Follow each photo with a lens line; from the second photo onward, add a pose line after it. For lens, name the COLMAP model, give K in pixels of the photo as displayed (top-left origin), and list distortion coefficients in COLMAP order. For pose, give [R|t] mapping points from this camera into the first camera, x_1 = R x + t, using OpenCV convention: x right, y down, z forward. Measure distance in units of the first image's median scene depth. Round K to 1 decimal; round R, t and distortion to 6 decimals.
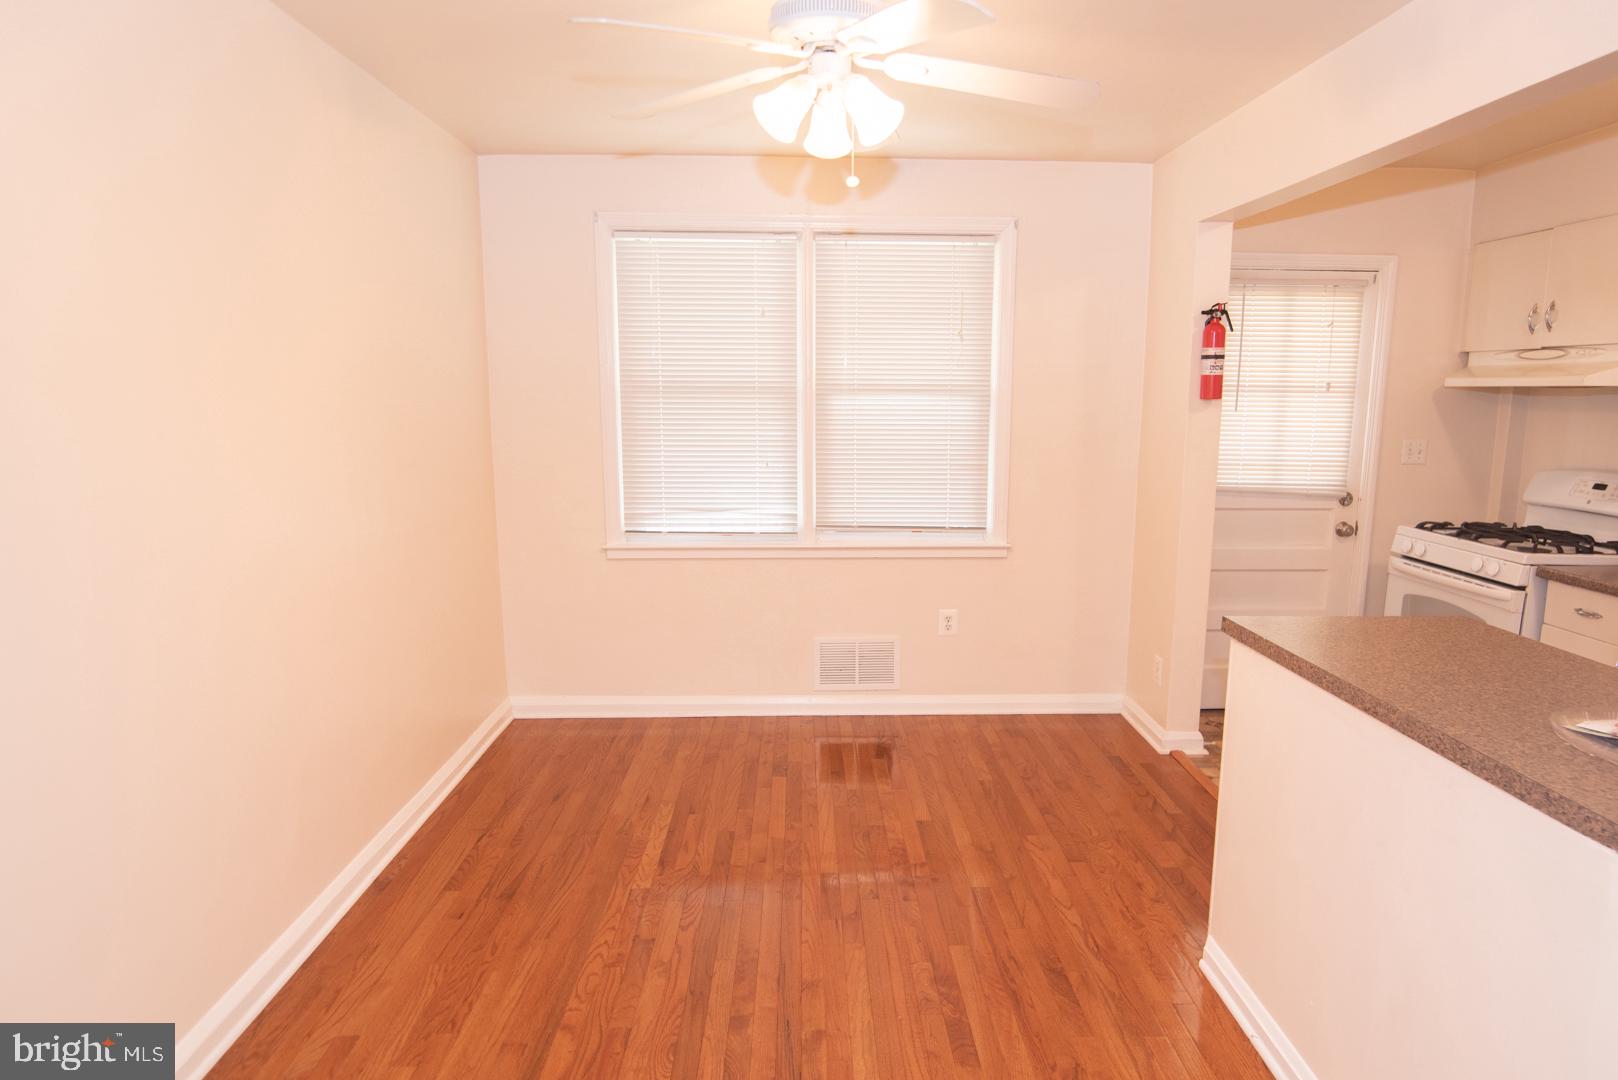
lens RADIAL K [[964.4, 0, 809.0], [0, 964.4, 540.0], [0, 0, 1]] dist [-0.002052, -0.000080]
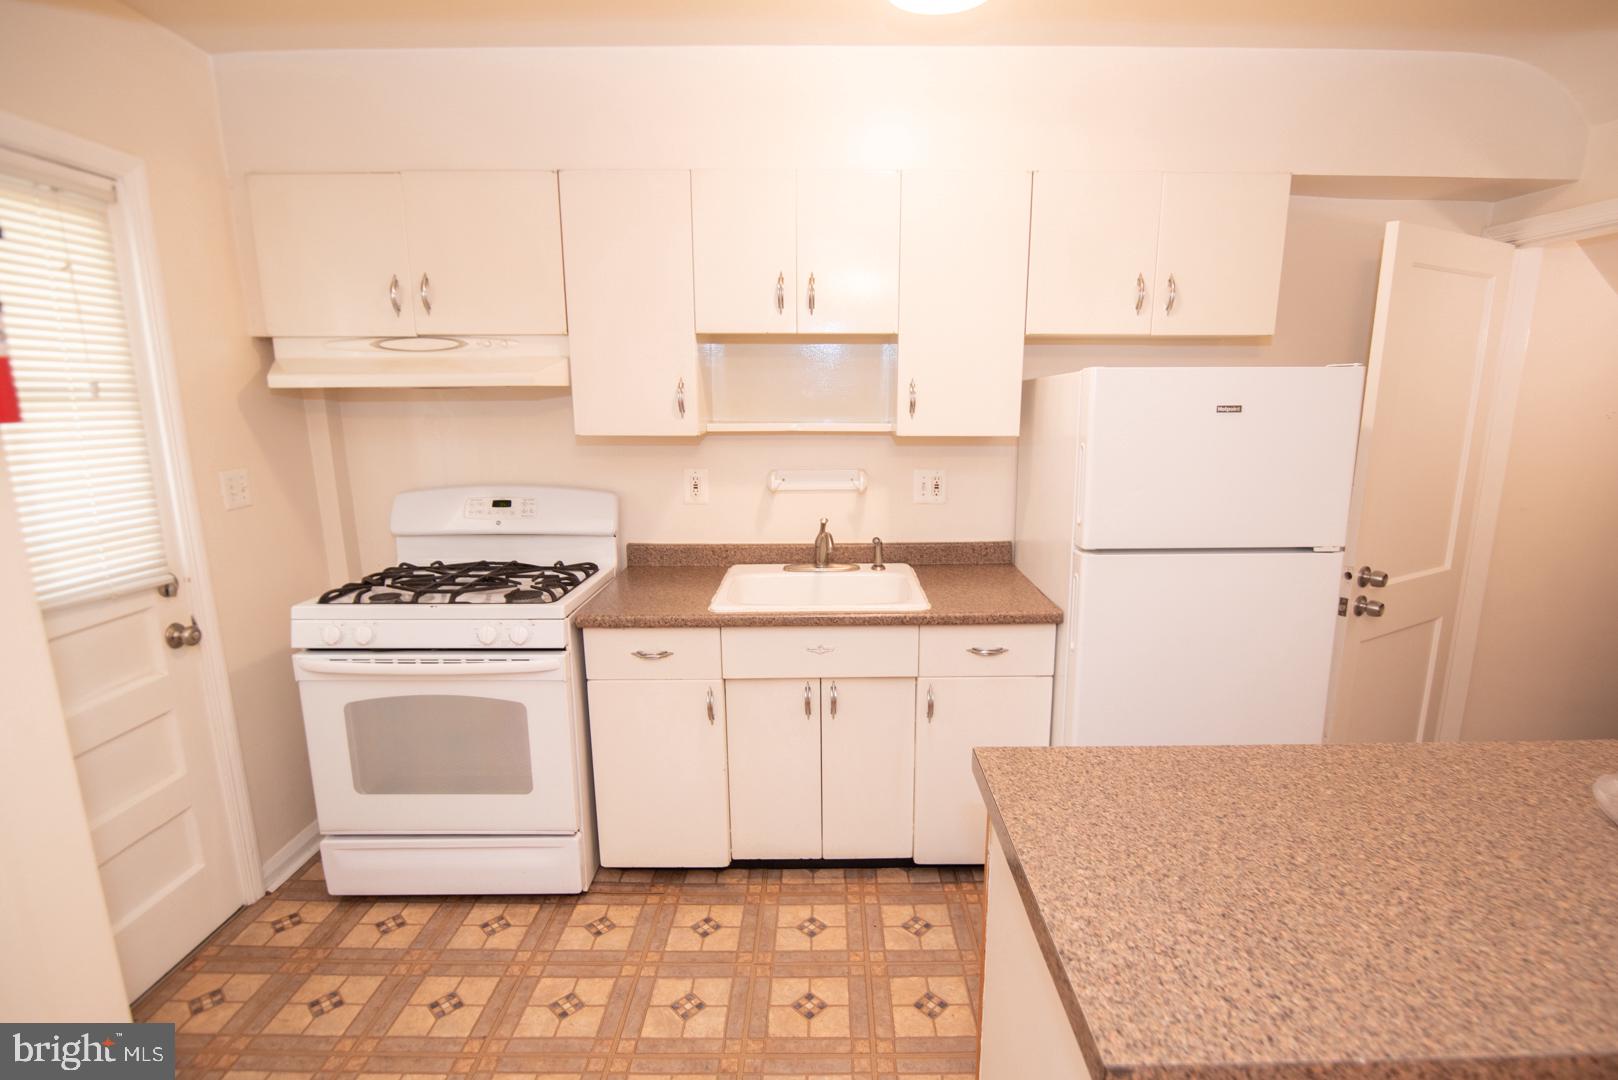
lens RADIAL K [[793.2, 0, 813.7], [0, 793.2, 550.5], [0, 0, 1]] dist [-0.000897, -0.000318]
pose [[0.033561, -0.205658, 0.978048, 0.115568], [0.163586, 0.966532, 0.197623, -0.098359], [-0.985958, 0.153362, 0.066081, 0.616061]]
